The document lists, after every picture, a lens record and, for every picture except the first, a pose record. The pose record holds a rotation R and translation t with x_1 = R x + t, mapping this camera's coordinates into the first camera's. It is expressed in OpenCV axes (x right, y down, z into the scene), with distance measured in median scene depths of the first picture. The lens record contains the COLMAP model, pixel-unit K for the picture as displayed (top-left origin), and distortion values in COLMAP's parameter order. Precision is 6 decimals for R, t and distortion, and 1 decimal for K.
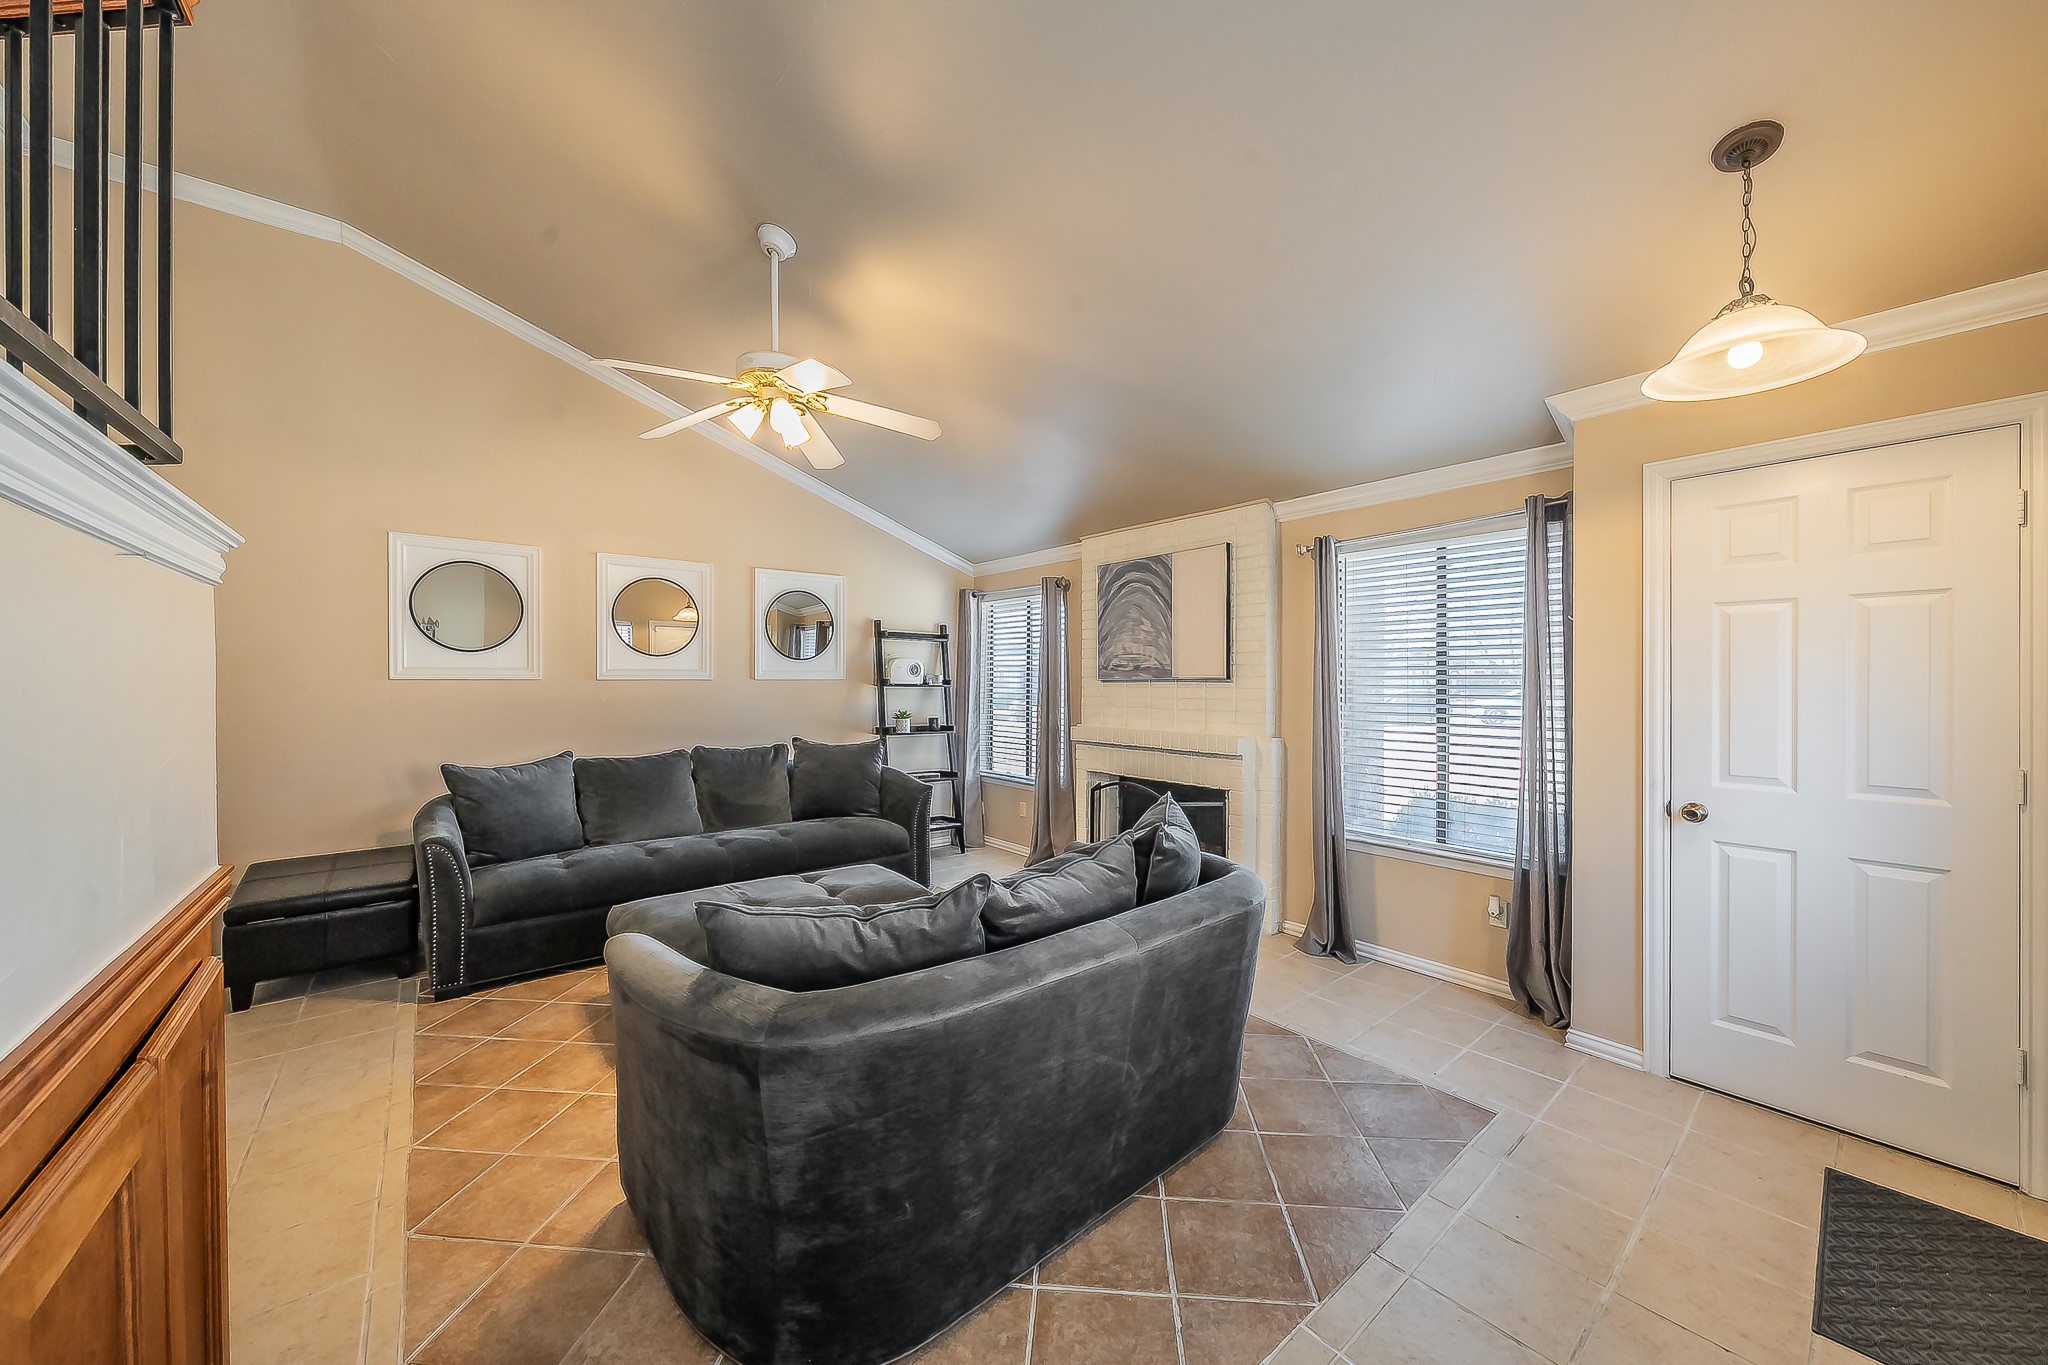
lens RADIAL K [[738.9, 0, 1007.8], [0, 738.9, 696.0], [0, 0, 1]] dist [0.000343, 0.000299]
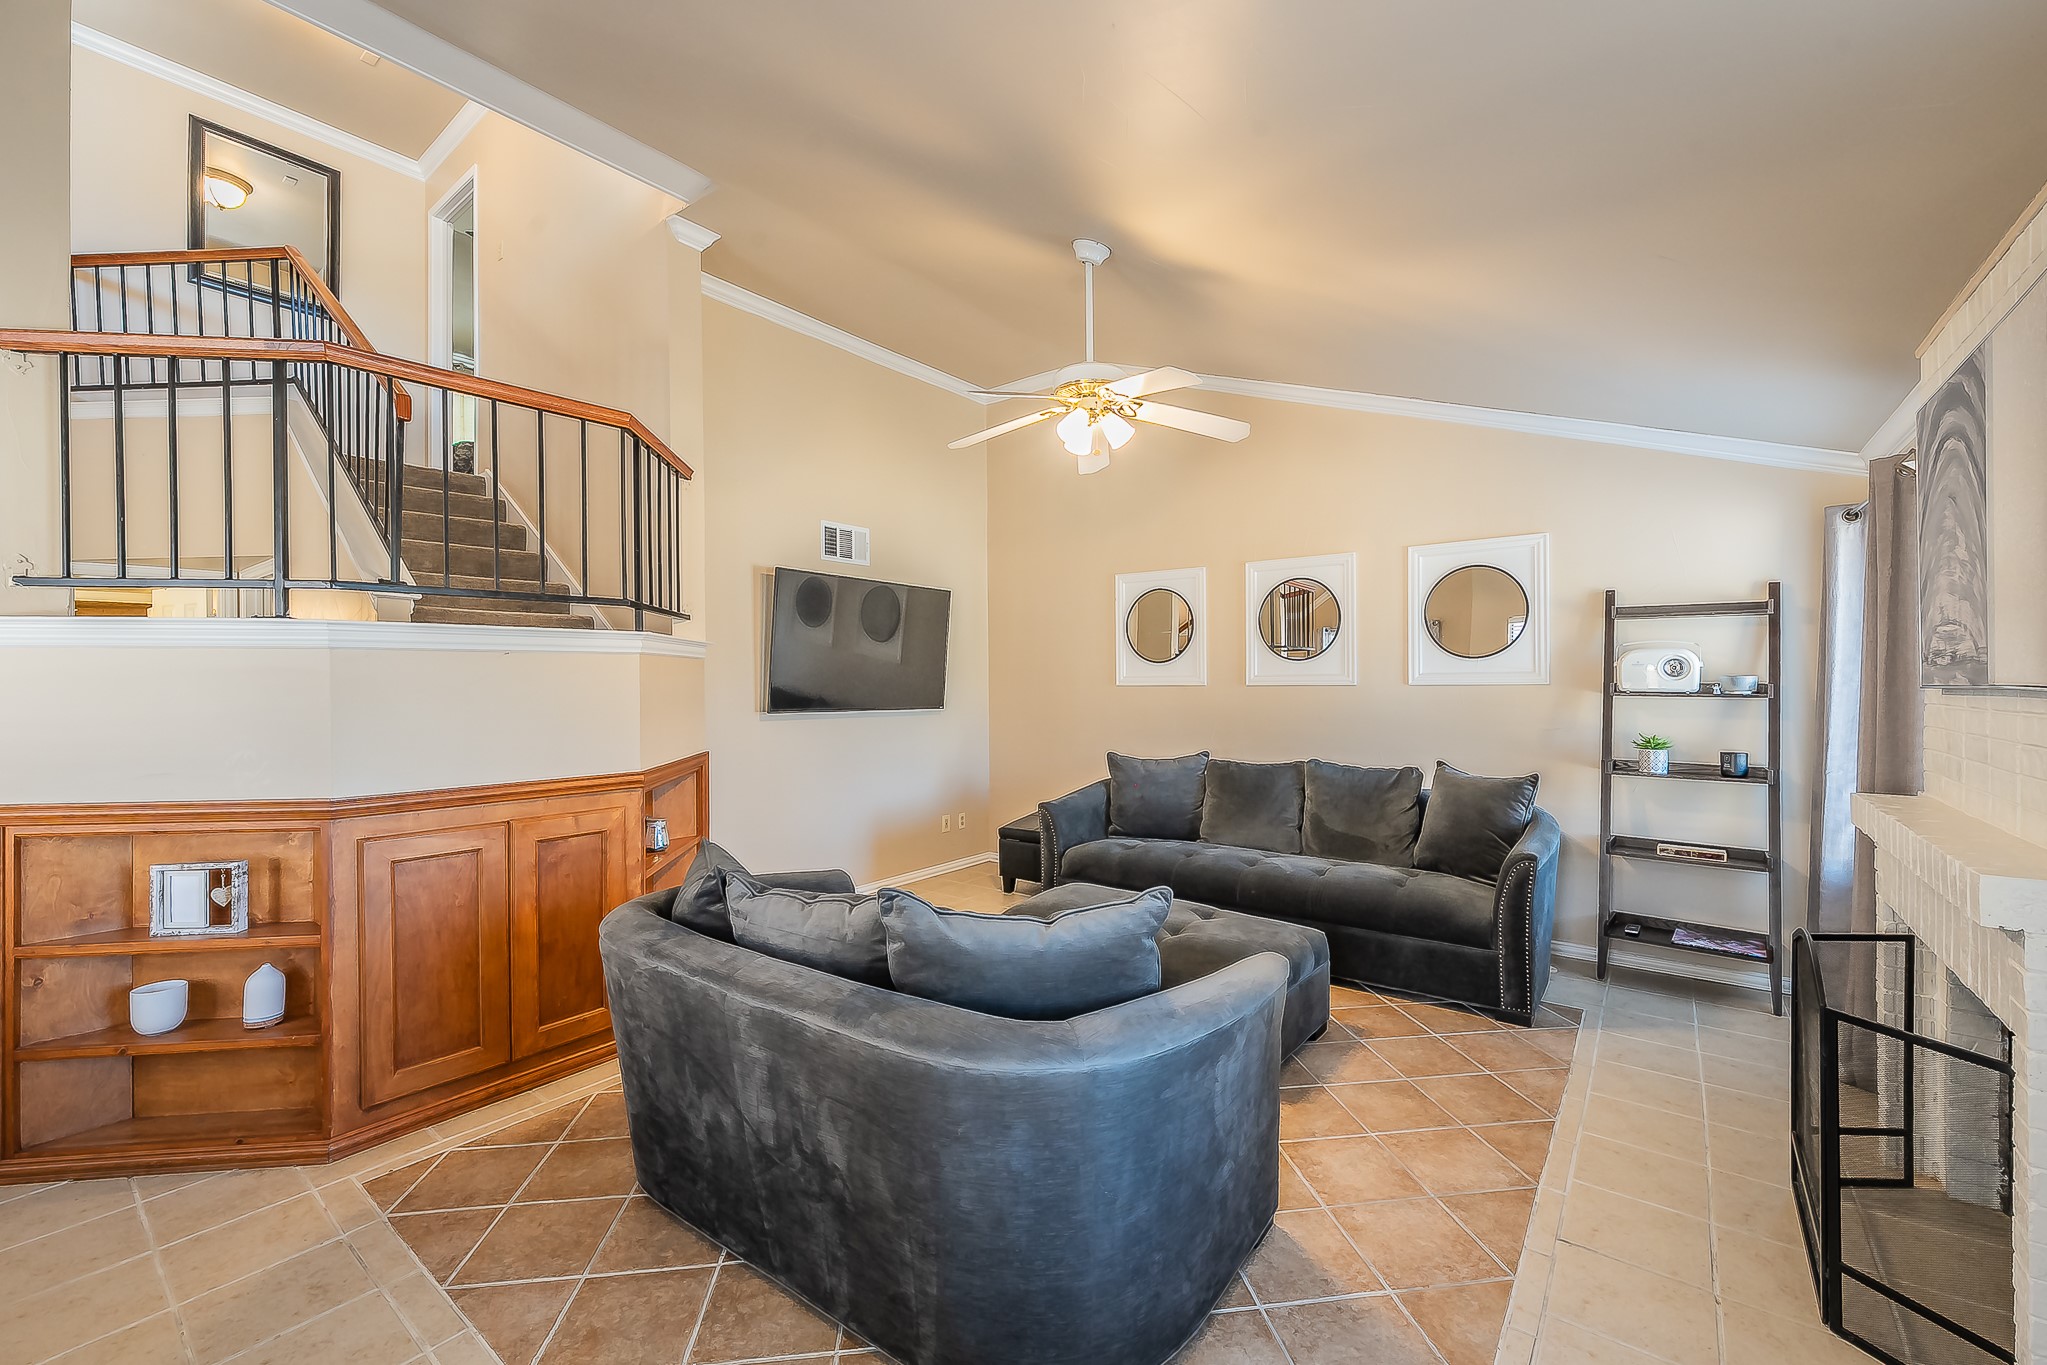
lens RADIAL K [[821.1, 0, 1024.3], [0, 821.1, 679.5], [0, 0, 1]] dist [0.001614, -0.000108]
pose [[0.228850, -0.004983, -0.973449, 0.396053], [-0.016729, 0.999819, -0.009051, -0.011408], [0.973318, 0.018356, 0.228725, 0.350516]]
